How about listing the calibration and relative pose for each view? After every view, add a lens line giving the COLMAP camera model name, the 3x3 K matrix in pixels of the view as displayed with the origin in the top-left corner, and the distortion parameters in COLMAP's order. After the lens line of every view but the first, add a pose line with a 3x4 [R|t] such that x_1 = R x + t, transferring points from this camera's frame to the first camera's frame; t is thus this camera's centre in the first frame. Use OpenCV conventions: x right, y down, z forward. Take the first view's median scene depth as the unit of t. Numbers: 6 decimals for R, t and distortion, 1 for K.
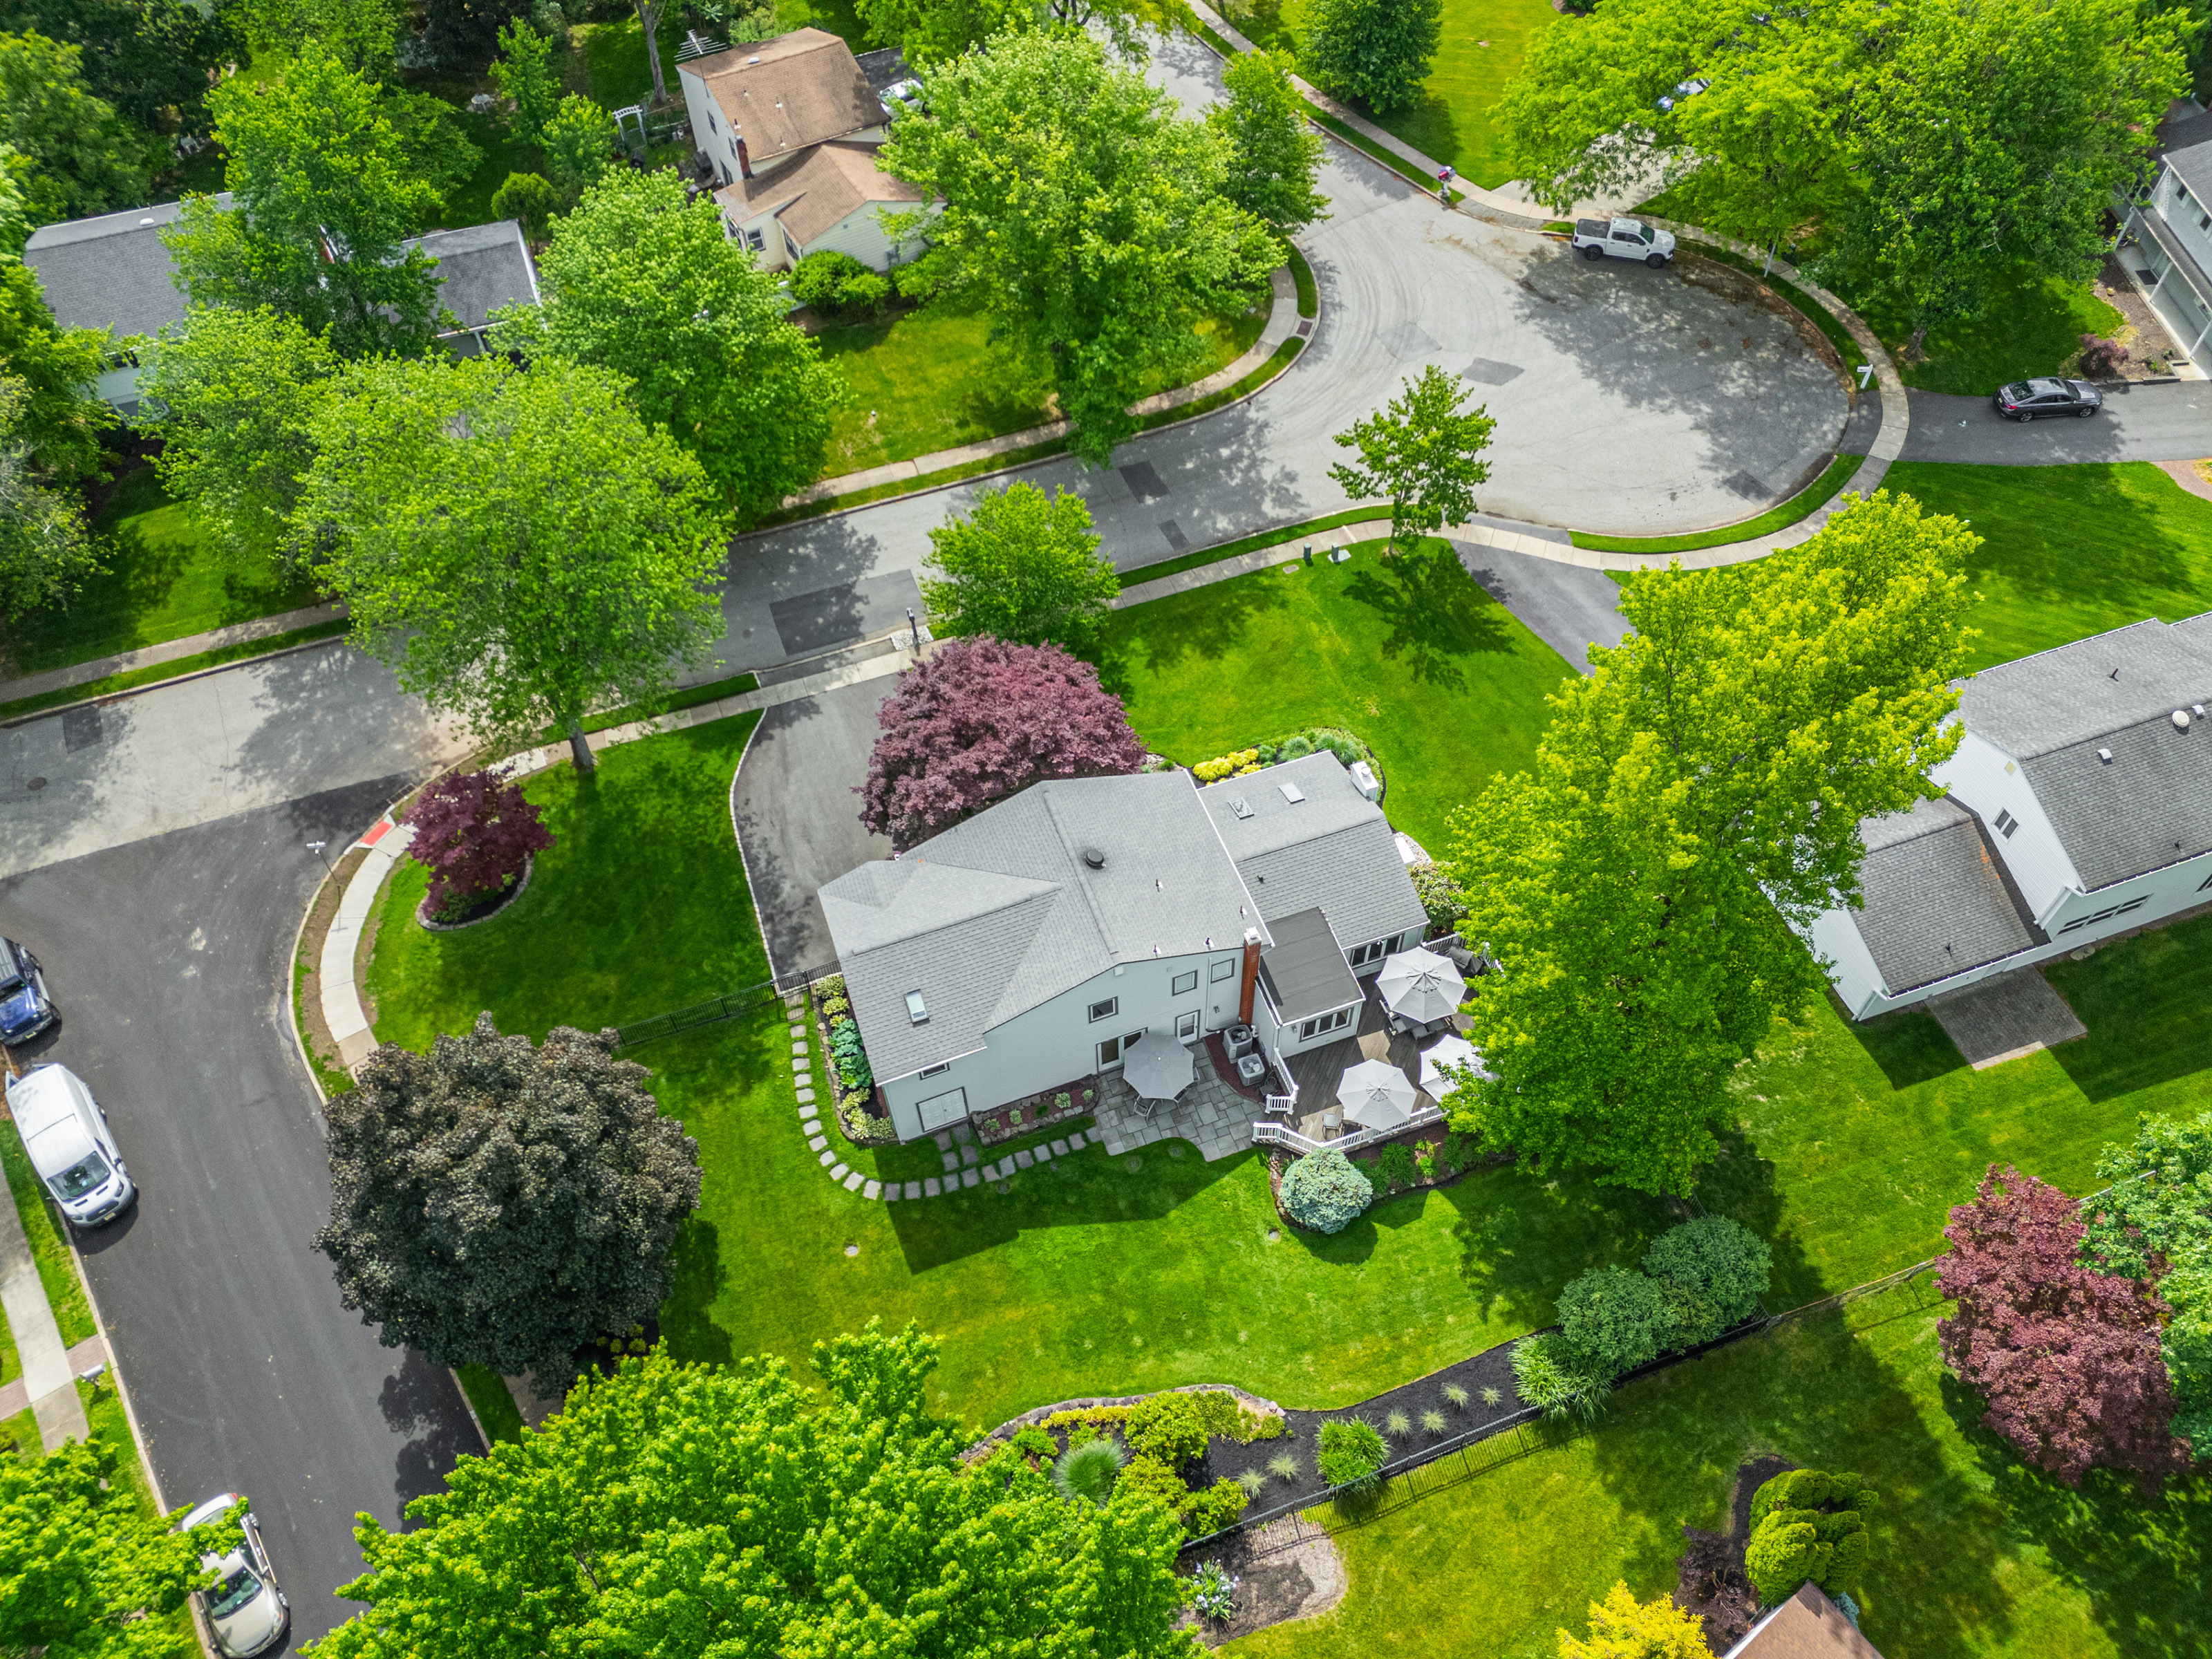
lens RADIAL K [[1602.8, 0, 1104.6], [0, 1602.8, 821.5], [0, 0, 1]] dist [0.076994, -0.074108]
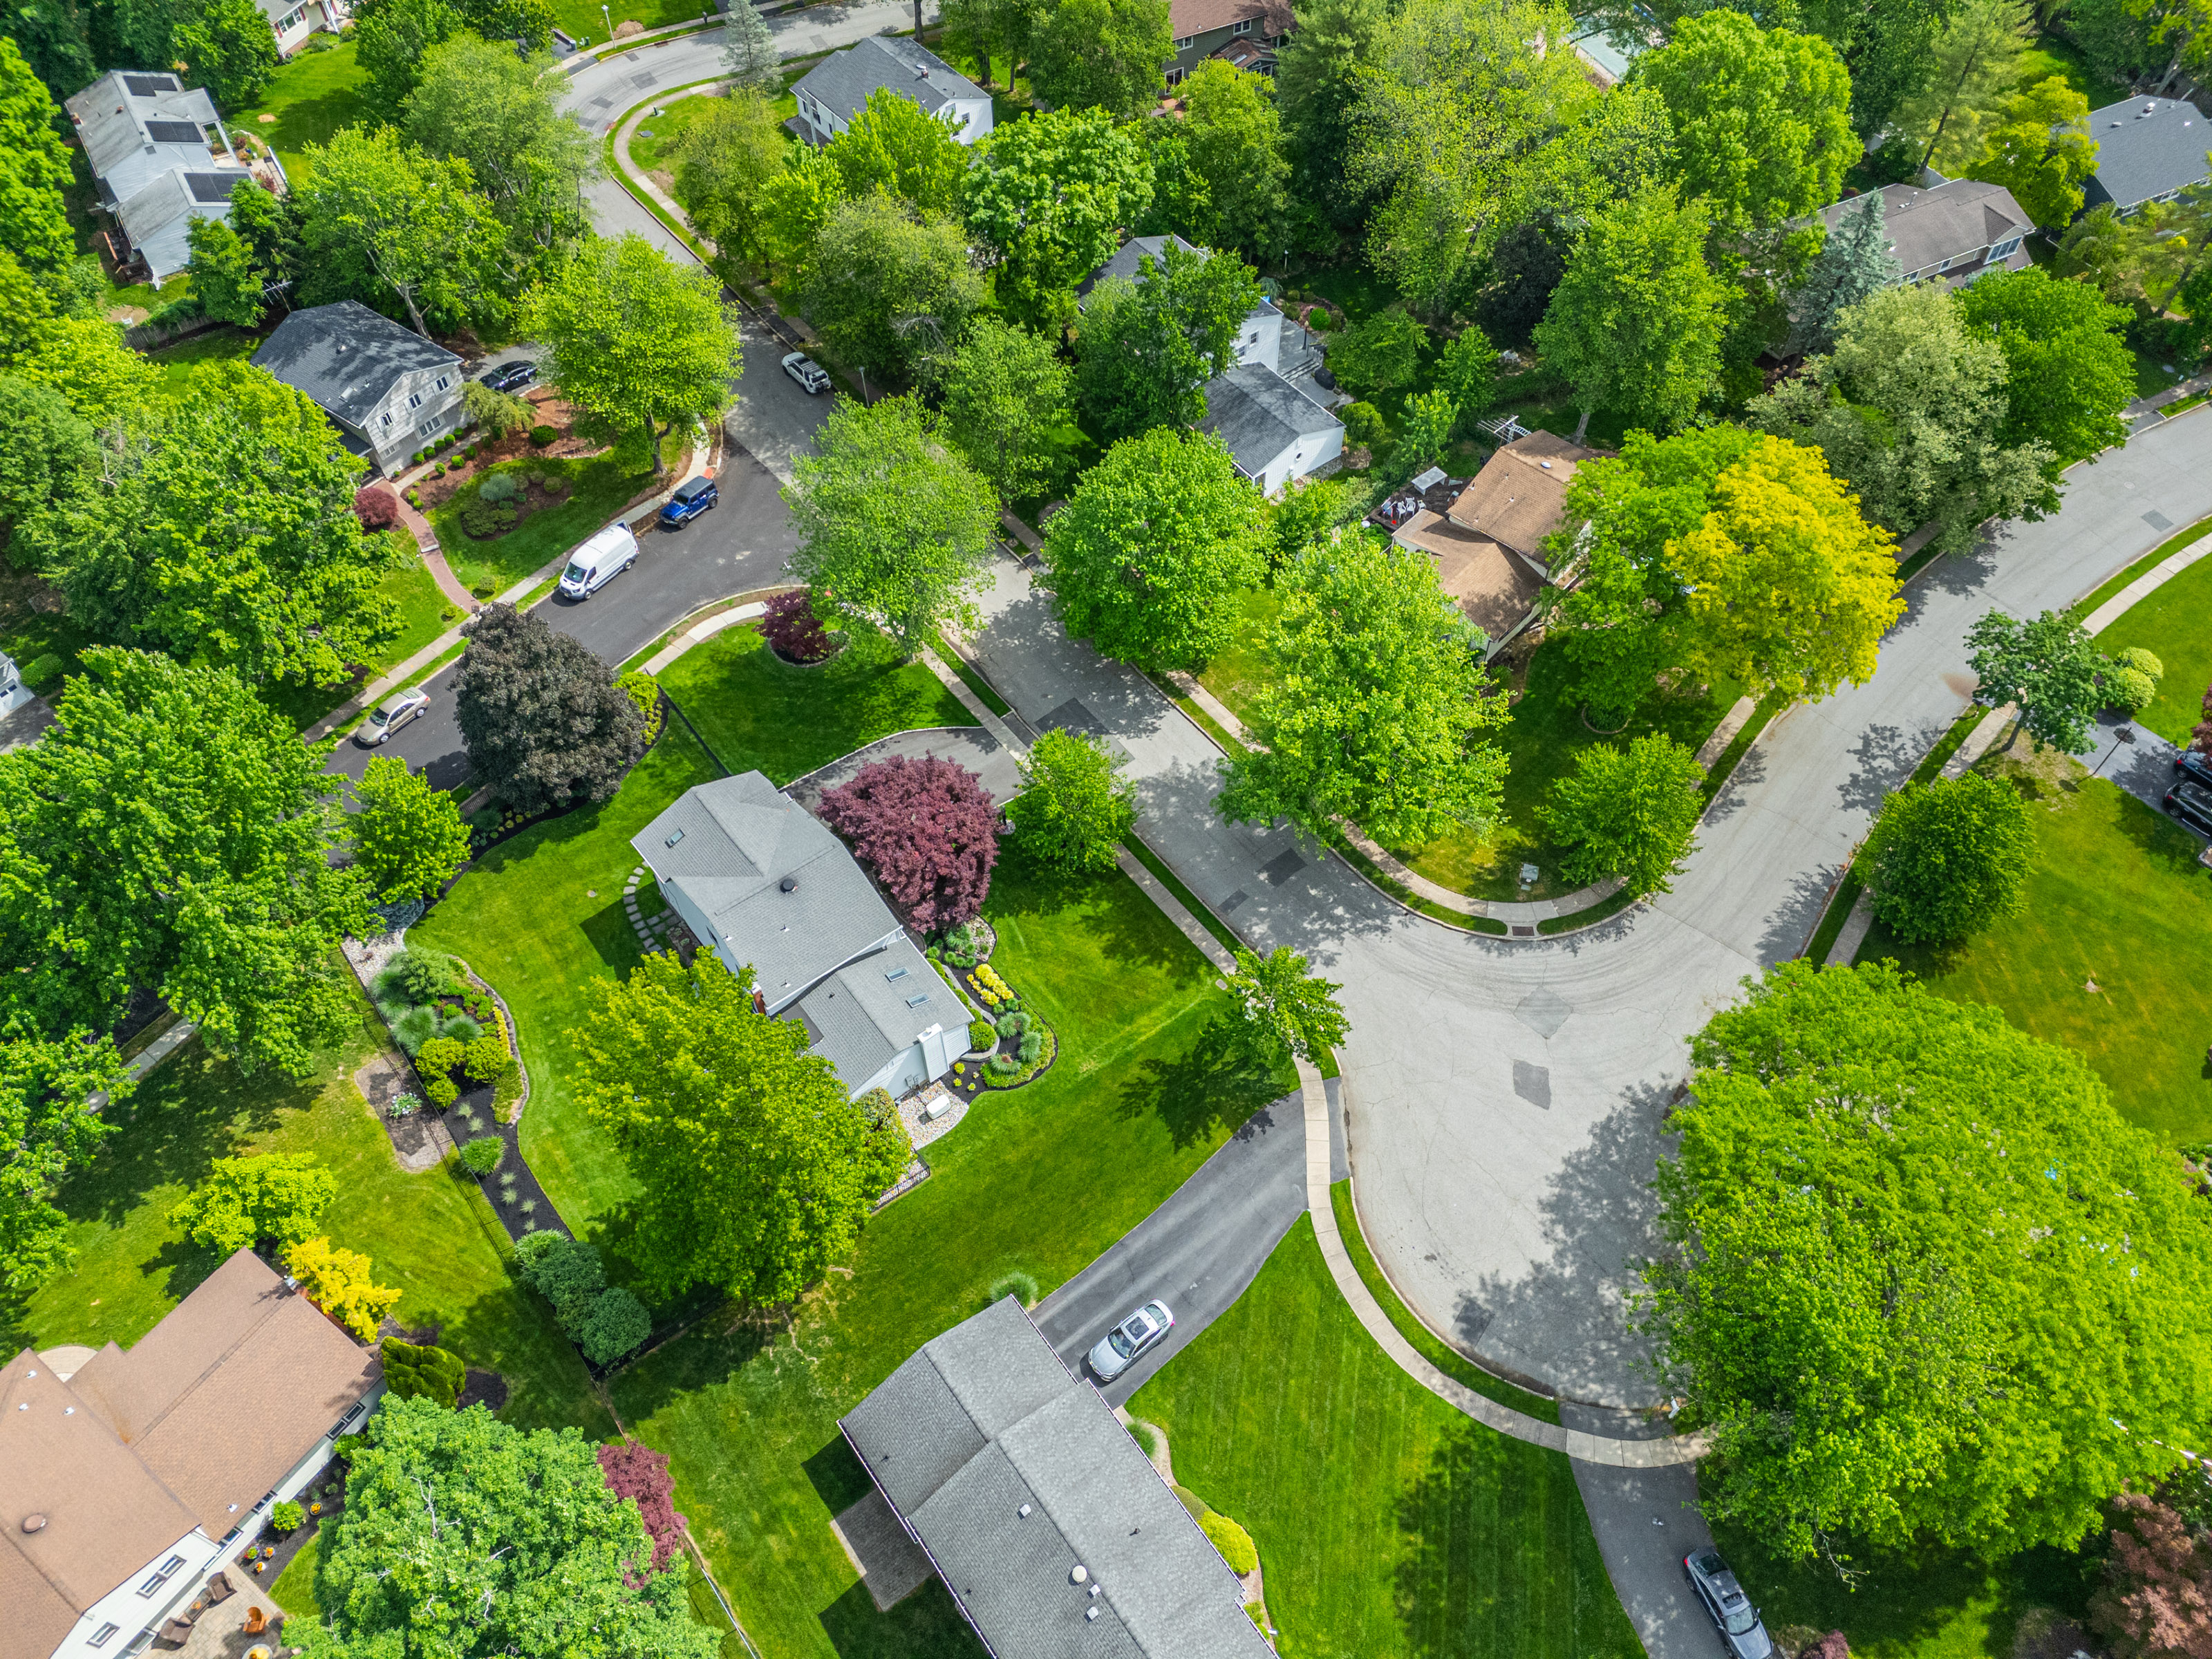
lens RADIAL K [[1602.8, 0, 1124.0], [0, 1602.8, 824.1], [0, 0, 1]] dist [0.076994, -0.074108]
pose [[0.312550, 0.766034, -0.561697, 0.720225], [-0.761475, 0.555553, 0.333942, -0.605564], [0.567864, 0.323345, 0.756954, -0.015935]]
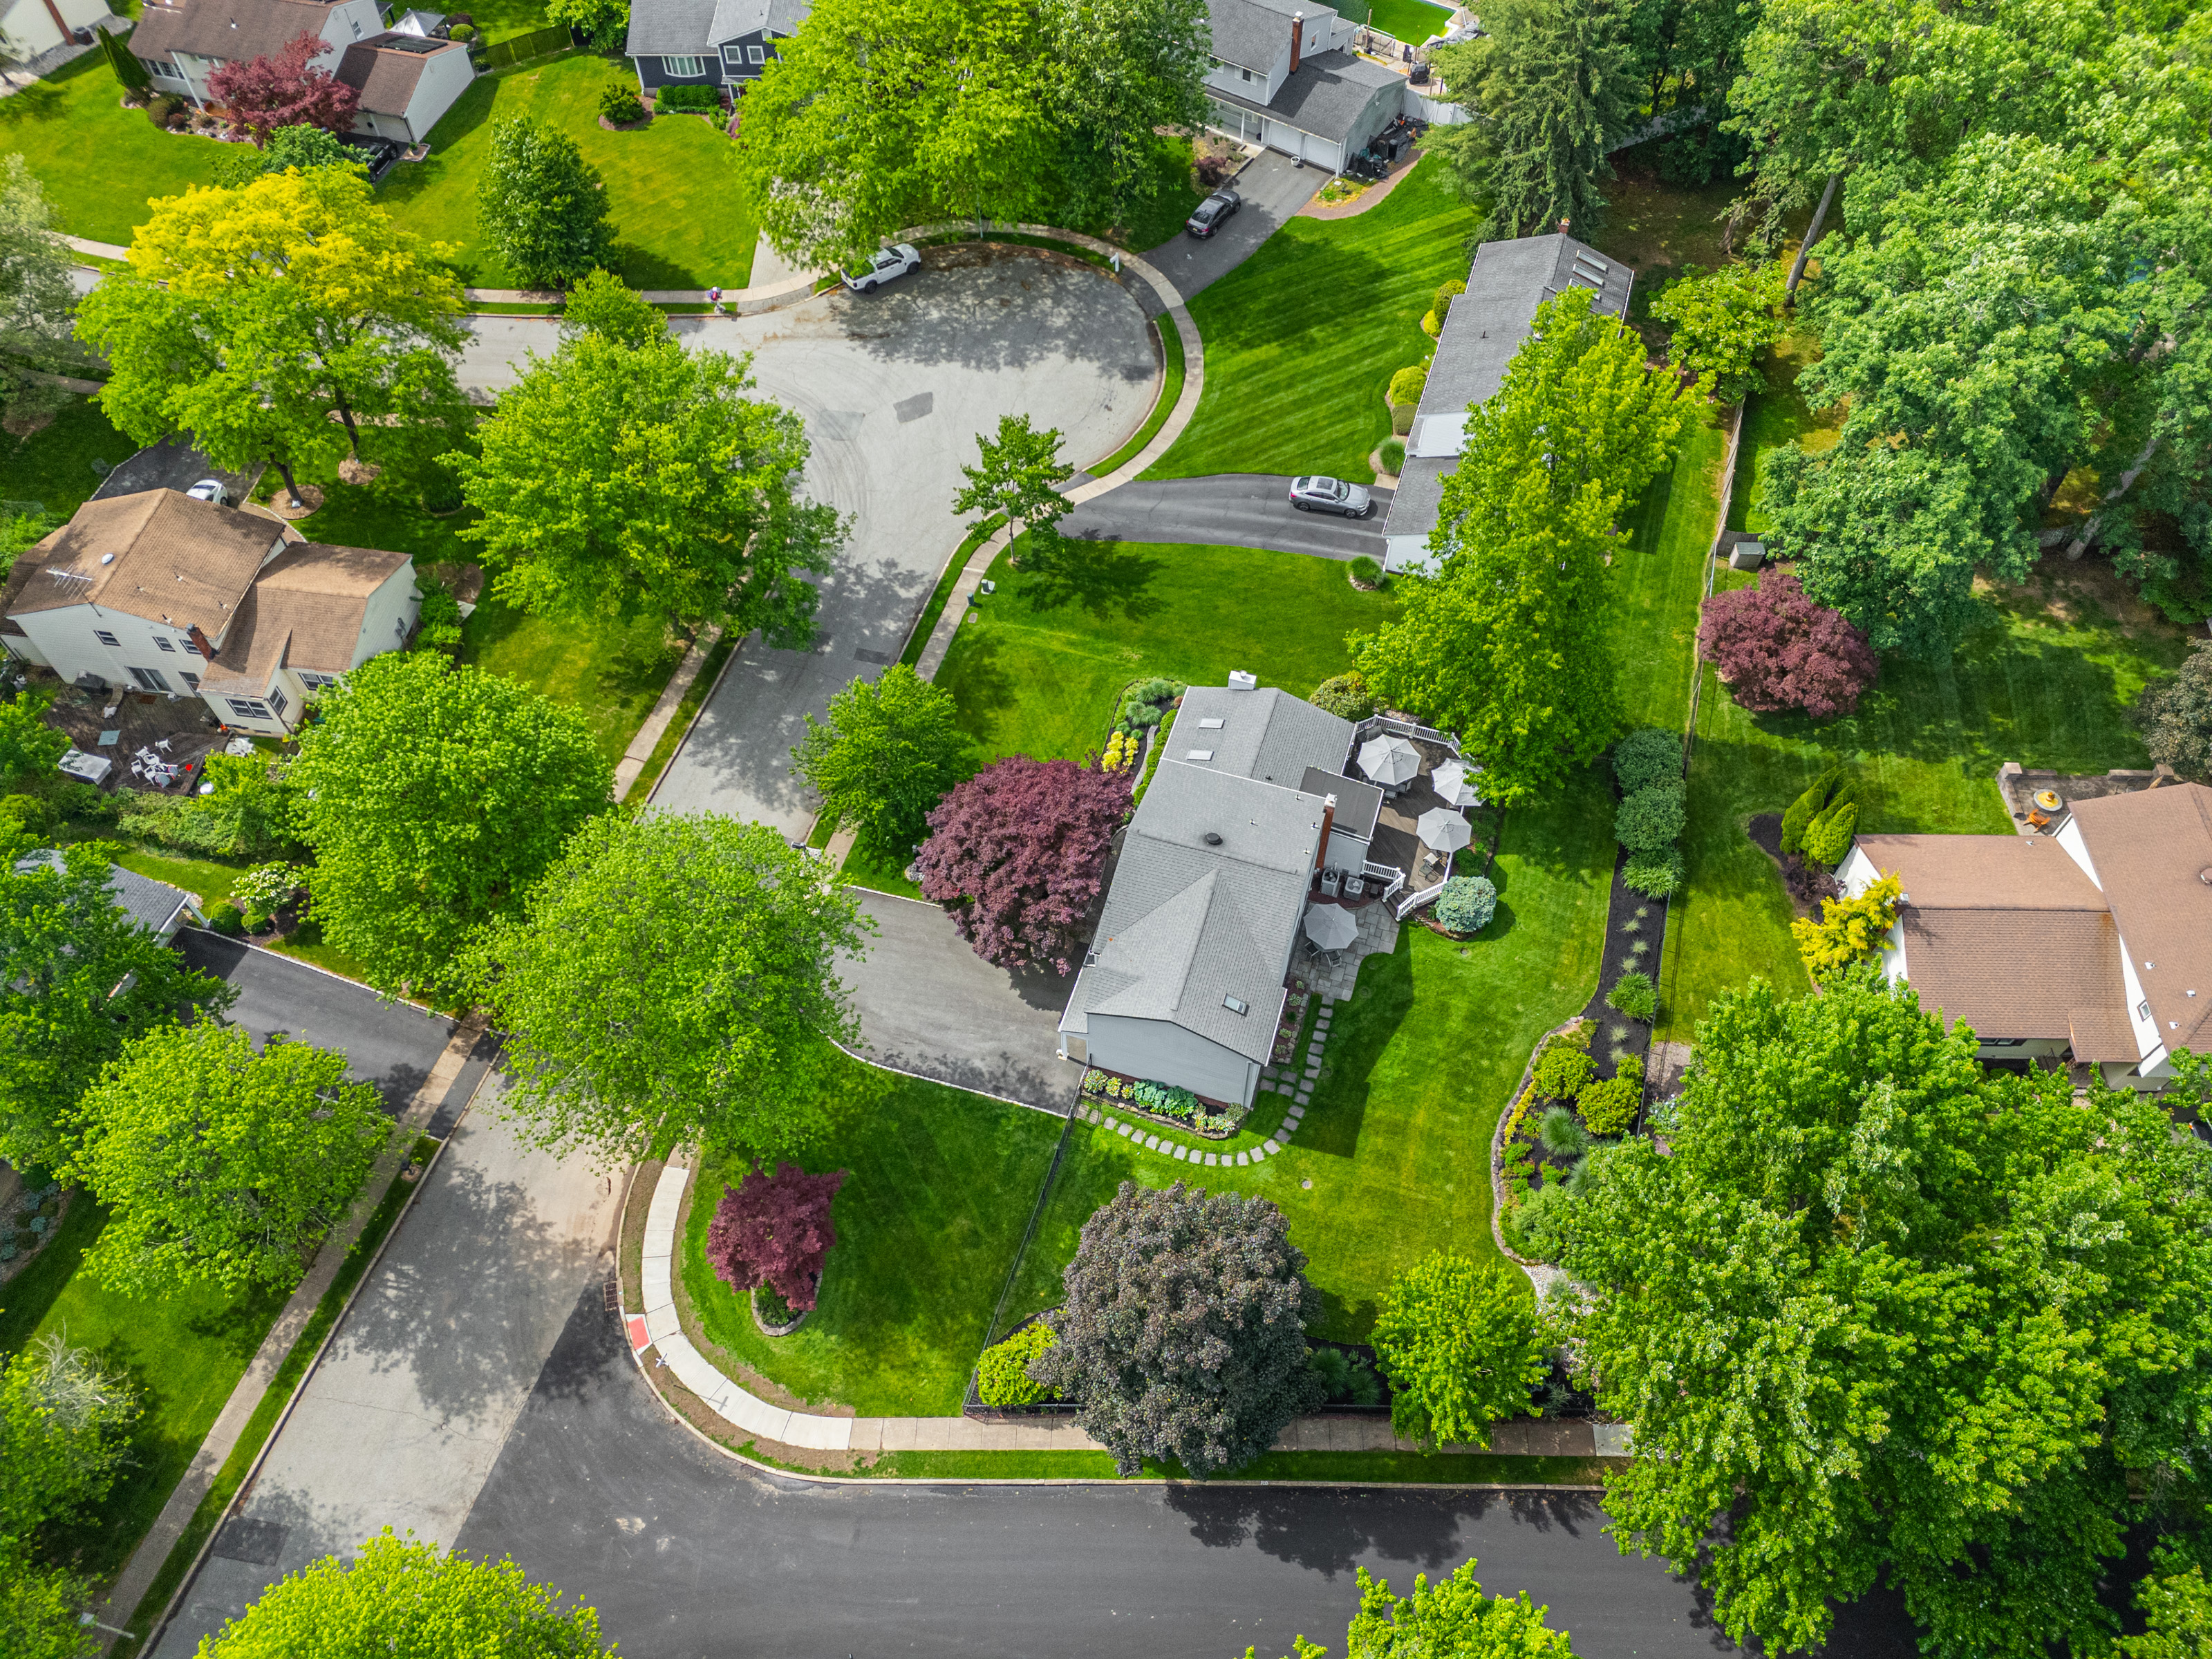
lens RADIAL K [[1602.8, 0, 1093.8], [0, 1602.8, 831.7], [0, 0, 1]] dist [0.076994, -0.074108]
pose [[0.607003, -0.643624, 0.466149, -0.513329], [0.631537, 0.746737, 0.208674, -0.241248], [-0.482398, 0.167725, 0.859744, -0.049695]]
